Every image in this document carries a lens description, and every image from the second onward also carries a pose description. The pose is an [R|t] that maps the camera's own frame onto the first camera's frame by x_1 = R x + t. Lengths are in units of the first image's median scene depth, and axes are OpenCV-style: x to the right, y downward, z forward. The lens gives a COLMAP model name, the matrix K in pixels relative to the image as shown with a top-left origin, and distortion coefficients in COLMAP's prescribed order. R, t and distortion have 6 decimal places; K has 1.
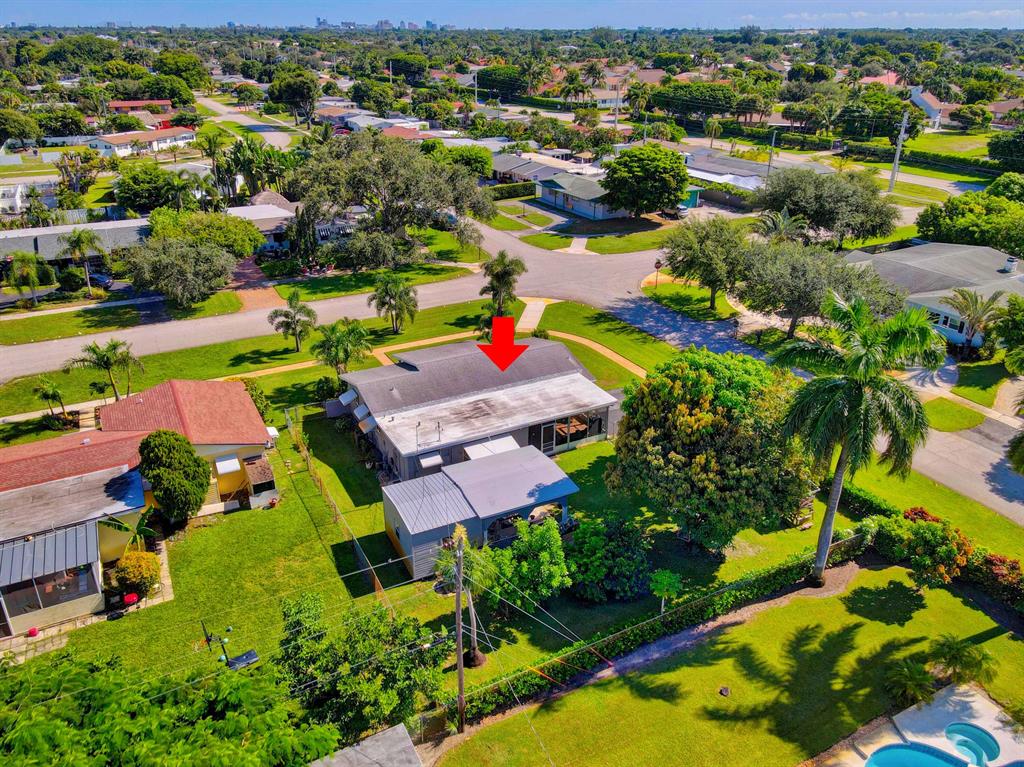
lens RADIAL K [[750.7, 0, 510.4], [0, 750.7, 379.1], [0, 0, 1]] dist [-0.009443, 0.063059]
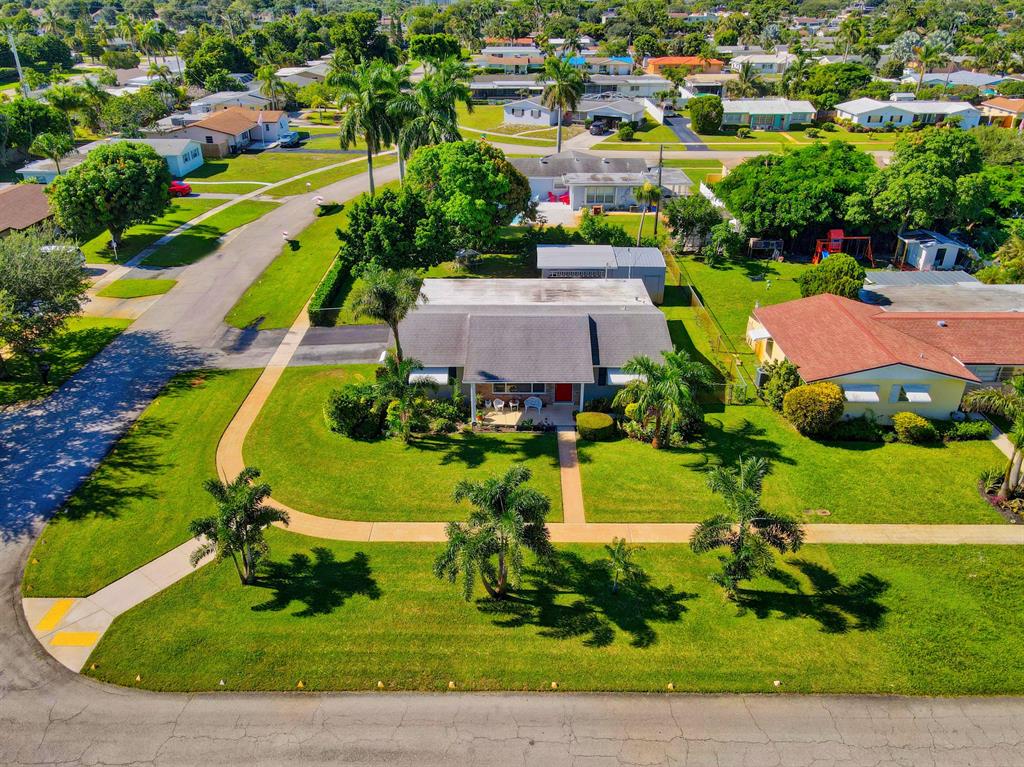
lens RADIAL K [[746.7, 0, 509.2], [0, 746.7, 380.4], [0, 0, 1]] dist [0.015935, 0.003308]
pose [[-0.880026, -0.217460, 0.422214, -0.326141], [0.201712, 0.633700, 0.746817, -0.484533], [-0.429960, 0.742385, -0.513809, 1.195858]]
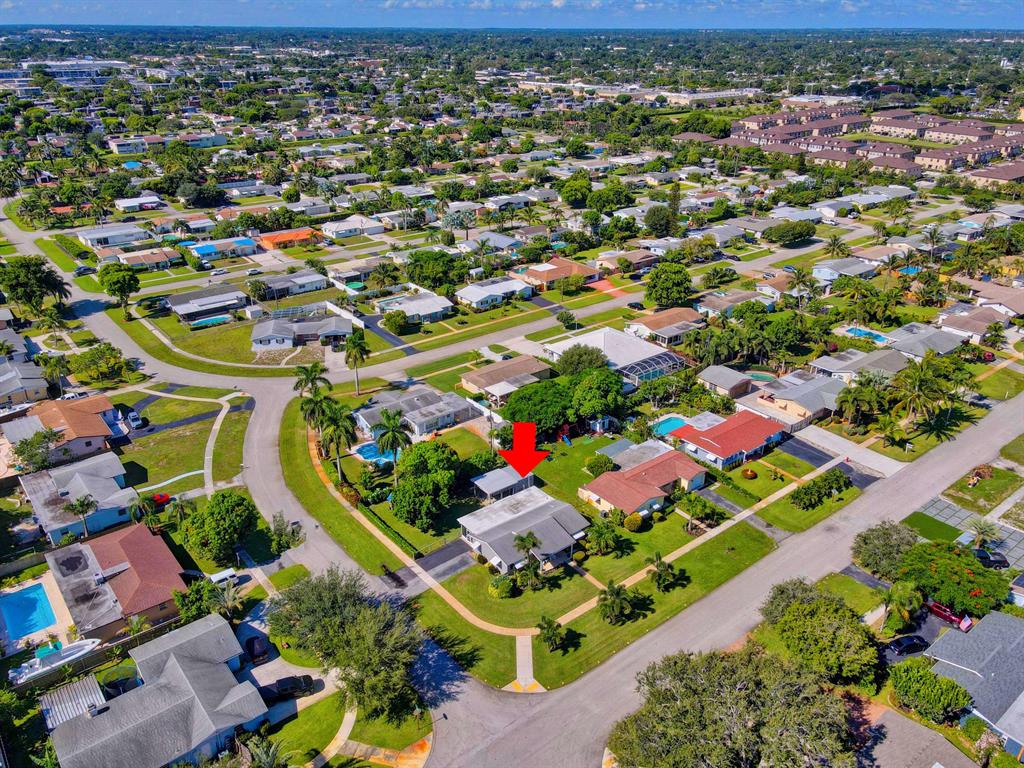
lens RADIAL K [[772.3, 0, 512.0], [0, 772.3, 384.0], [0, 0, 1]] dist [-0.011221, 0.073275]
pose [[-0.982433, 0.073394, -0.171579, 0.266464], [-0.083234, 0.650573, 0.754869, -1.516393], [0.167027, 0.755889, -0.633035, 1.648744]]
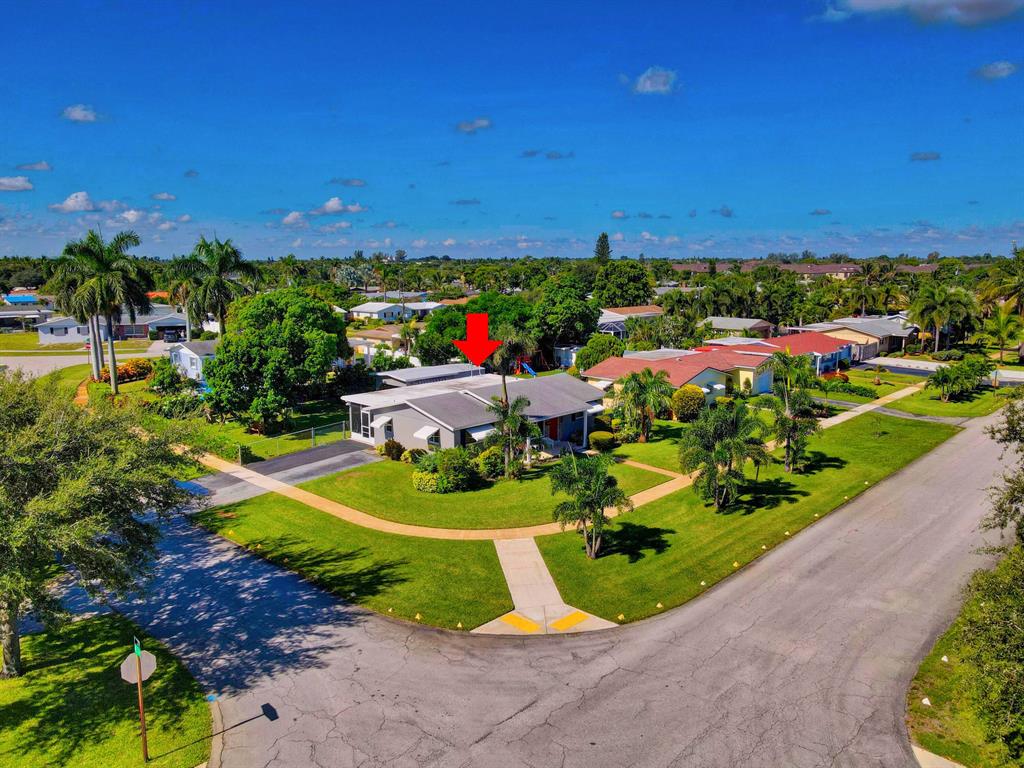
lens RADIAL K [[750.7, 0, 510.4], [0, 750.7, 379.6], [0, 0, 1]] dist [-0.009443, 0.063059]
pose [[-0.948902, 0.052896, -0.311105, 0.188676], [-0.129163, 0.834388, 0.535830, -0.460316], [0.287925, 0.548633, -0.784921, 1.437334]]
